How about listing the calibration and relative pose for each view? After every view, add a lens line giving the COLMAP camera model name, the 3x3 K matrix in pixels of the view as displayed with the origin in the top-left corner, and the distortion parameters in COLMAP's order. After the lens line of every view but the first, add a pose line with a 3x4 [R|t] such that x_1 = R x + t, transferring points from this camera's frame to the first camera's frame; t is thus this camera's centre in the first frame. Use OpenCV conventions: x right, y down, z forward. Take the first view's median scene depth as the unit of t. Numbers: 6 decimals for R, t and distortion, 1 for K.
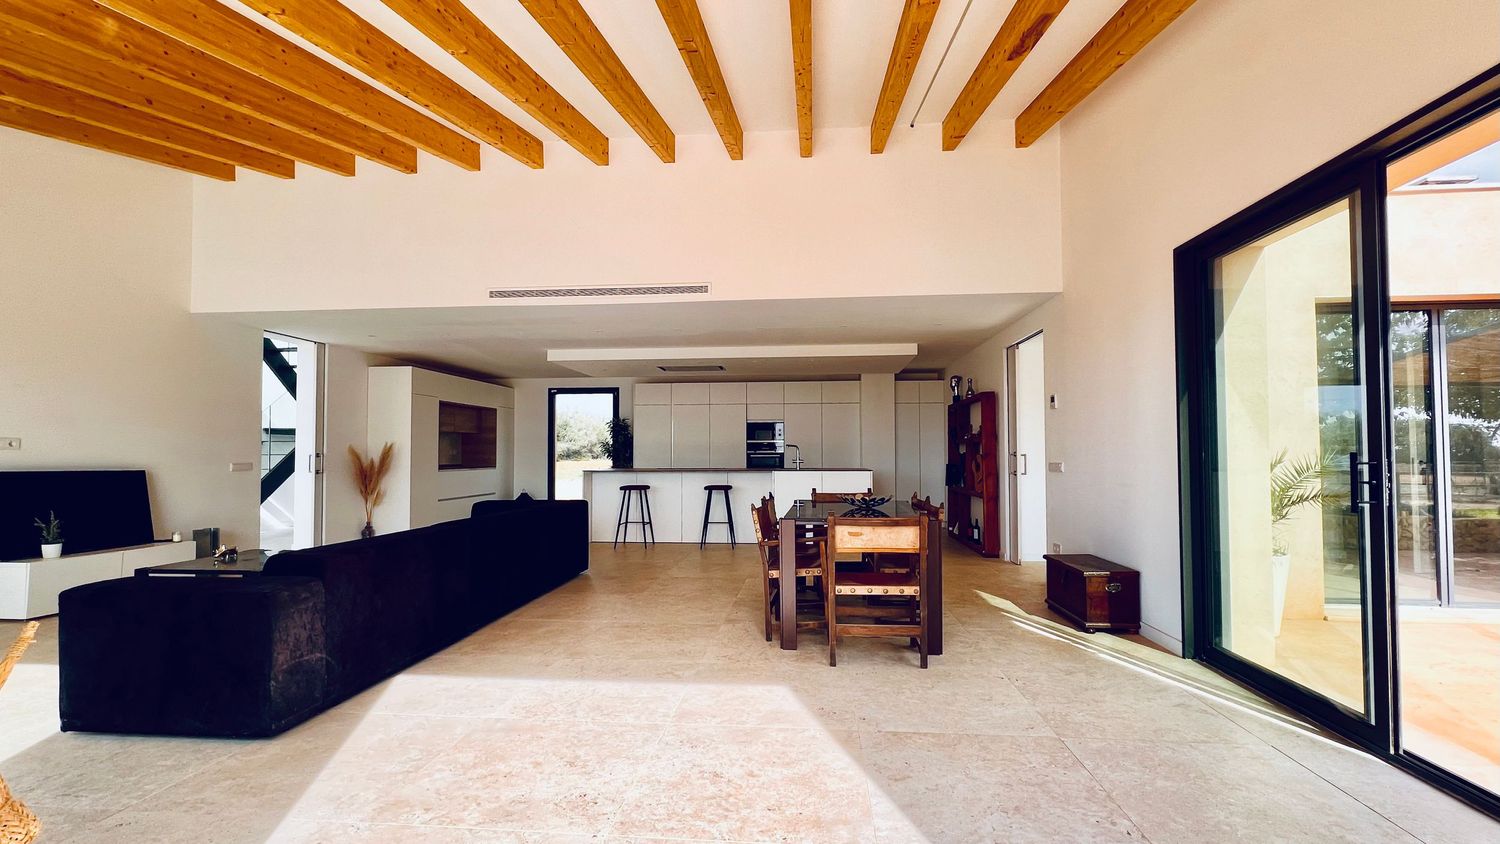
lens RADIAL K [[636.8, 0, 752.1], [0, 636.8, 436.8], [0, 0, 1]] dist [-0.000053, 0.000333]
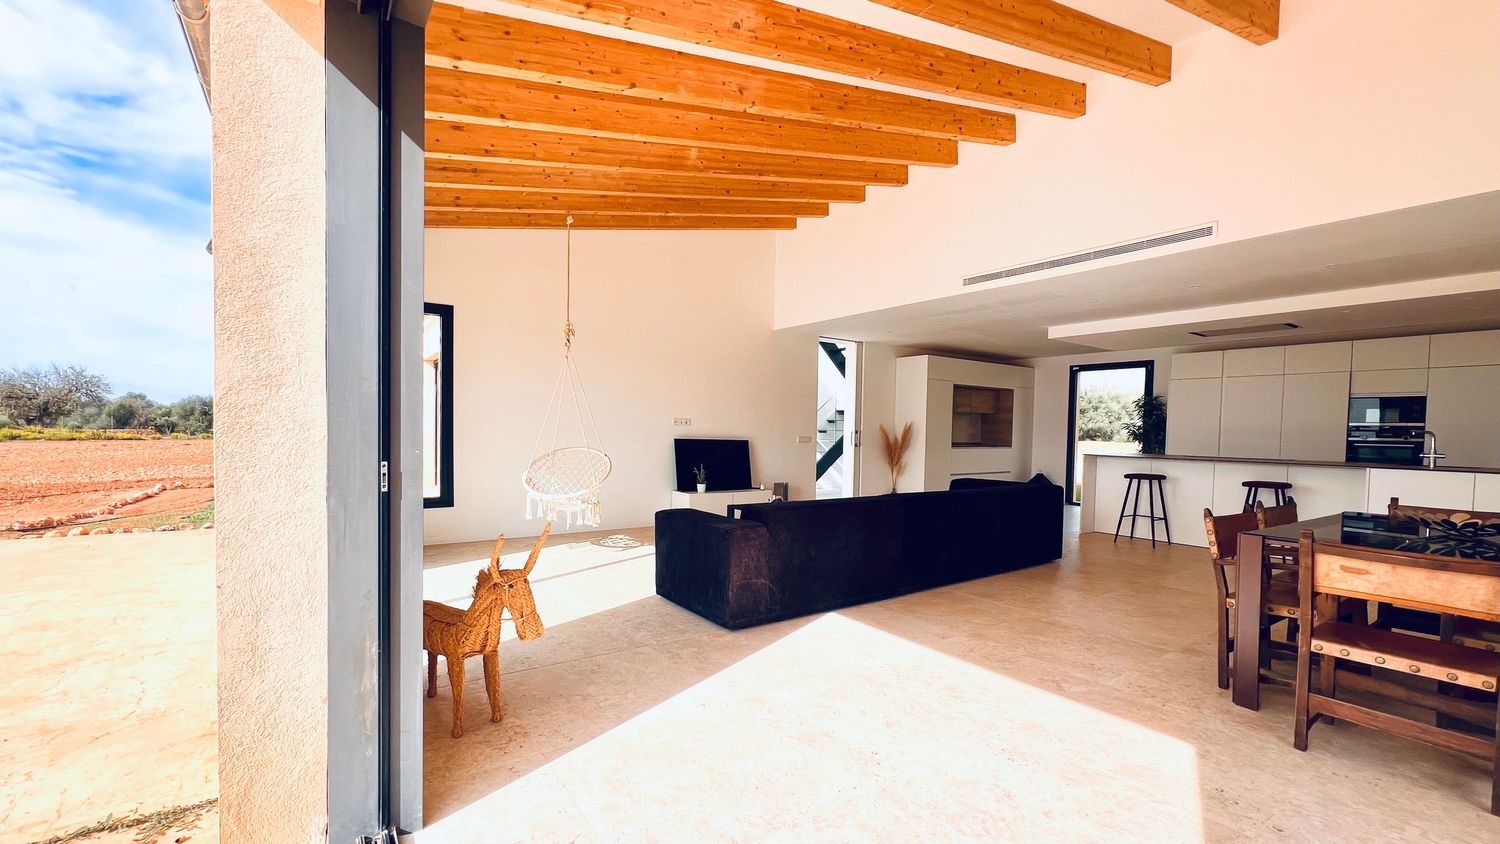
lens RADIAL K [[613.6, 0, 744.6], [0, 613.6, 449.4], [0, 0, 1]] dist [-0.000847, 0.000142]
pose [[0.648477, 0.041657, -0.760094, 0.158418], [0.000778, 0.998465, 0.055385, -0.006543], [0.761234, -0.036508, 0.647449, 0.072728]]
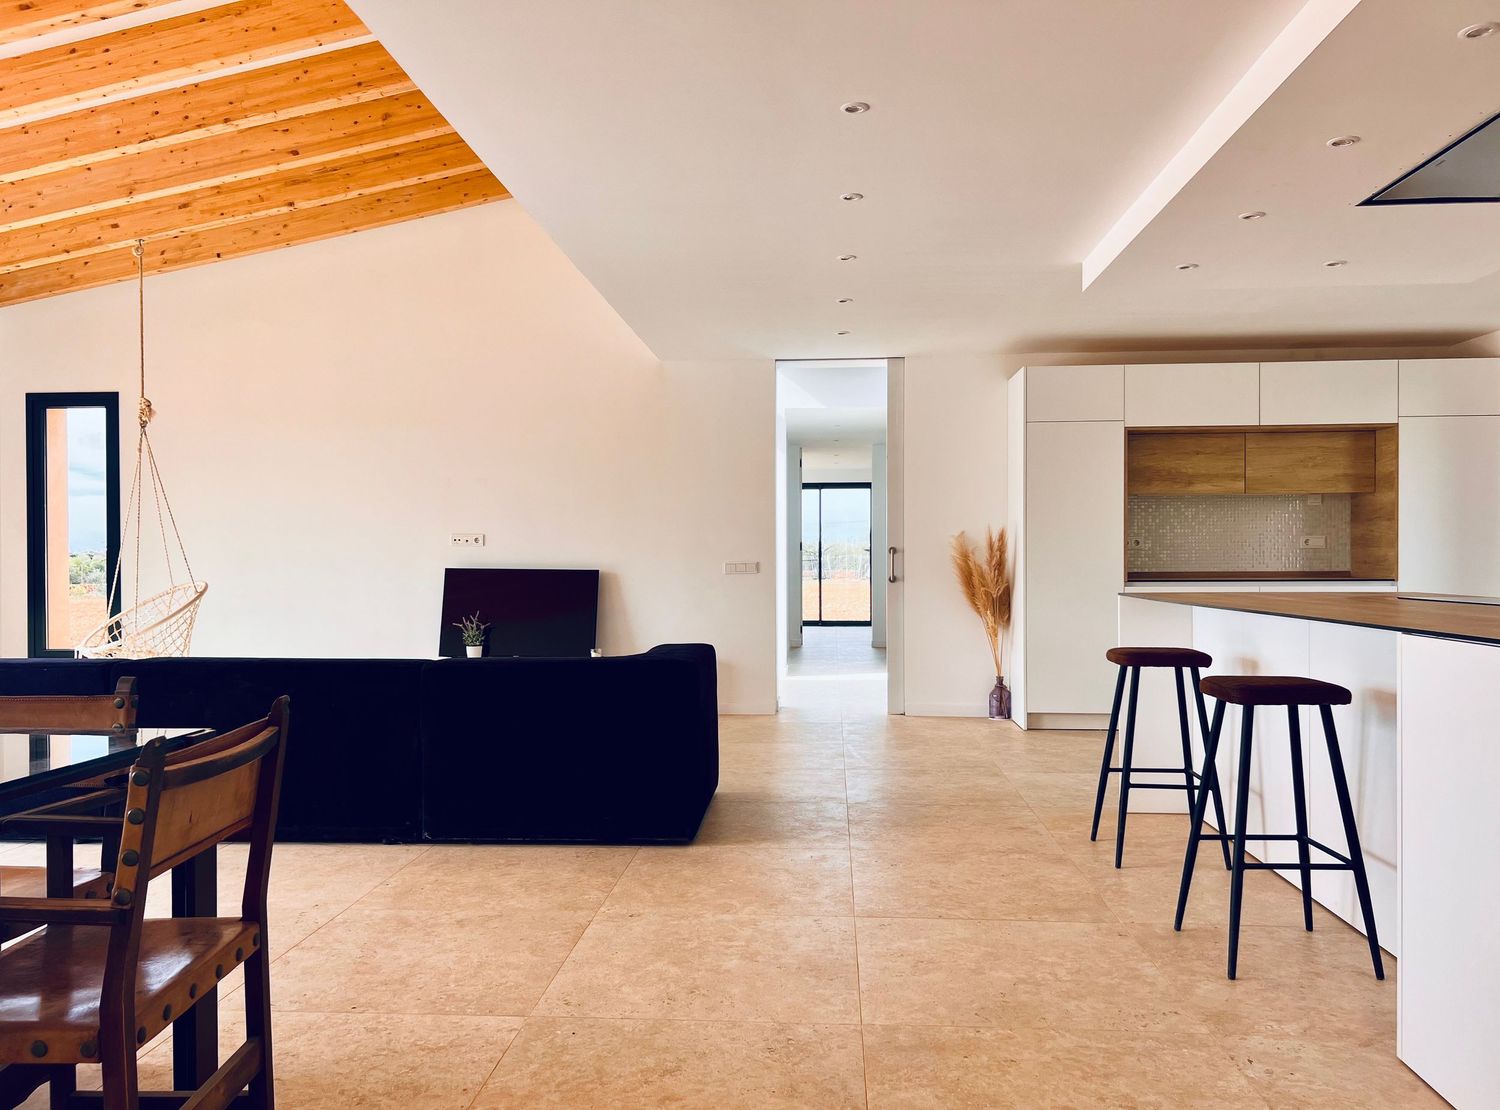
lens RADIAL K [[1139.7, 0, 750.0], [0, 1139.7, 555.0], [0, 0, 1]] dist [0.009103, 0.000933]
pose [[0.024374, -0.001415, -0.999702, 0.571738], [0.029685, 0.999559, -0.000691, 0.047352], [0.999262, -0.029659, 0.024405, 1.366516]]
